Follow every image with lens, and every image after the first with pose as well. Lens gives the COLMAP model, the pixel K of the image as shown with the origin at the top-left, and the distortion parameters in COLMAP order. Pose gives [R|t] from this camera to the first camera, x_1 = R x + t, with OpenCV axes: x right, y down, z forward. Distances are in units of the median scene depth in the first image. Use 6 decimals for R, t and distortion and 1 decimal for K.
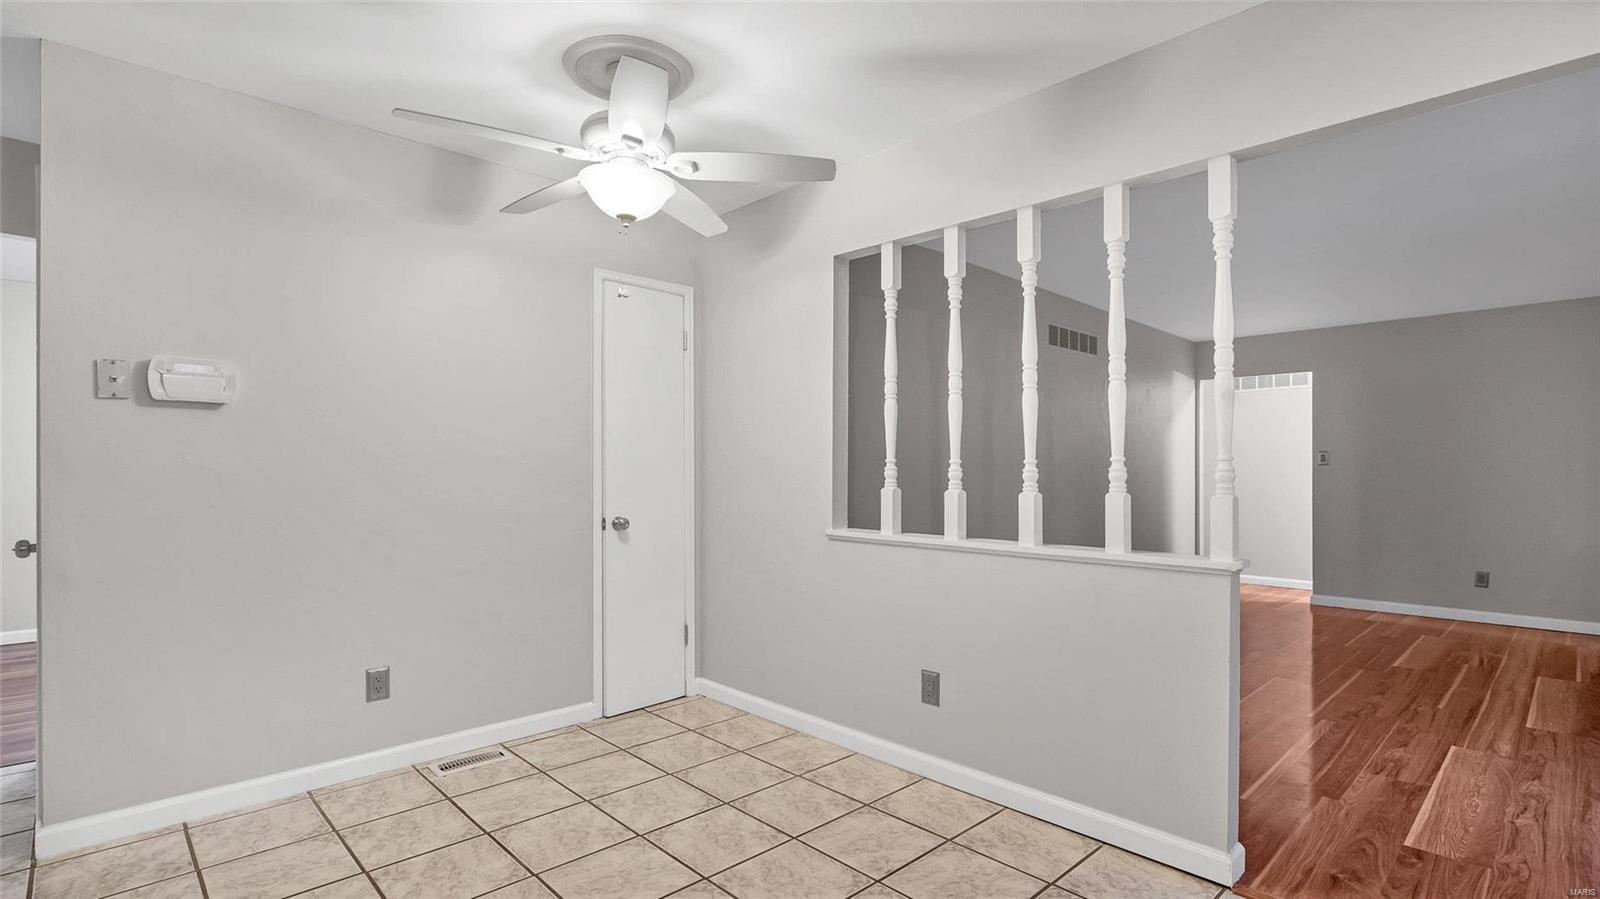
lens RADIAL K [[762.5, 0, 797.7], [0, 762.5, 463.1], [0, 0, 1]] dist [-0.000984, 0.002292]
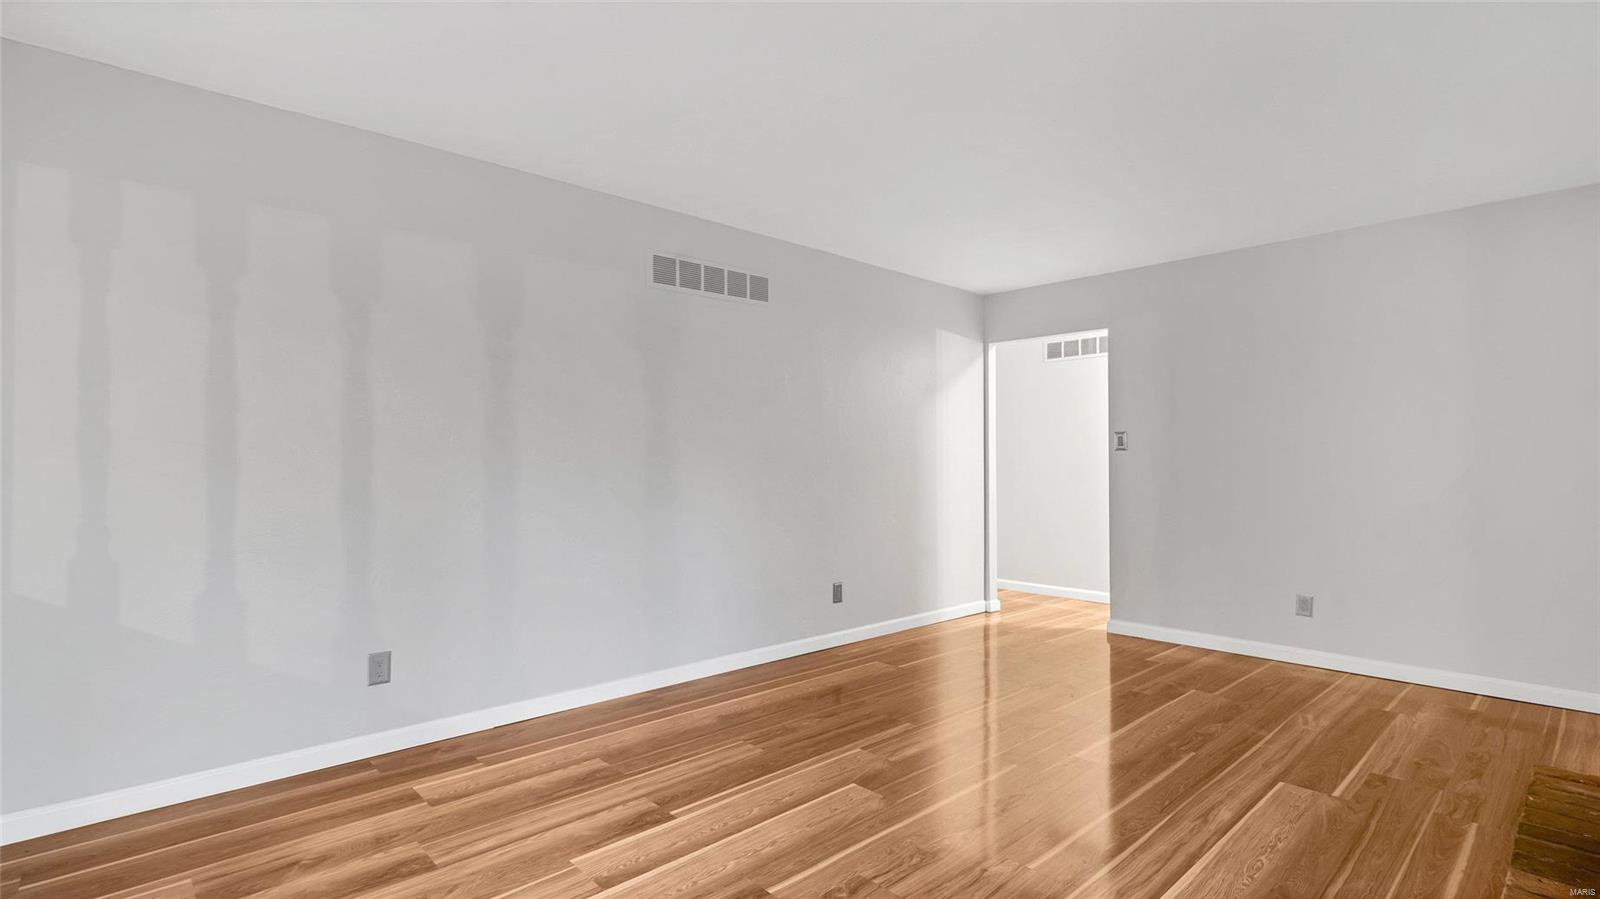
lens RADIAL K [[762.5, 0, 783.7], [0, 762.5, 459.9], [0, 0, 1]] dist [-0.000984, 0.002292]
pose [[0.999767, -0.007722, -0.020170, 0.368197], [0.007793, 0.999964, 0.003425, 0.007037], [0.020143, -0.003581, 0.999791, 0.235117]]
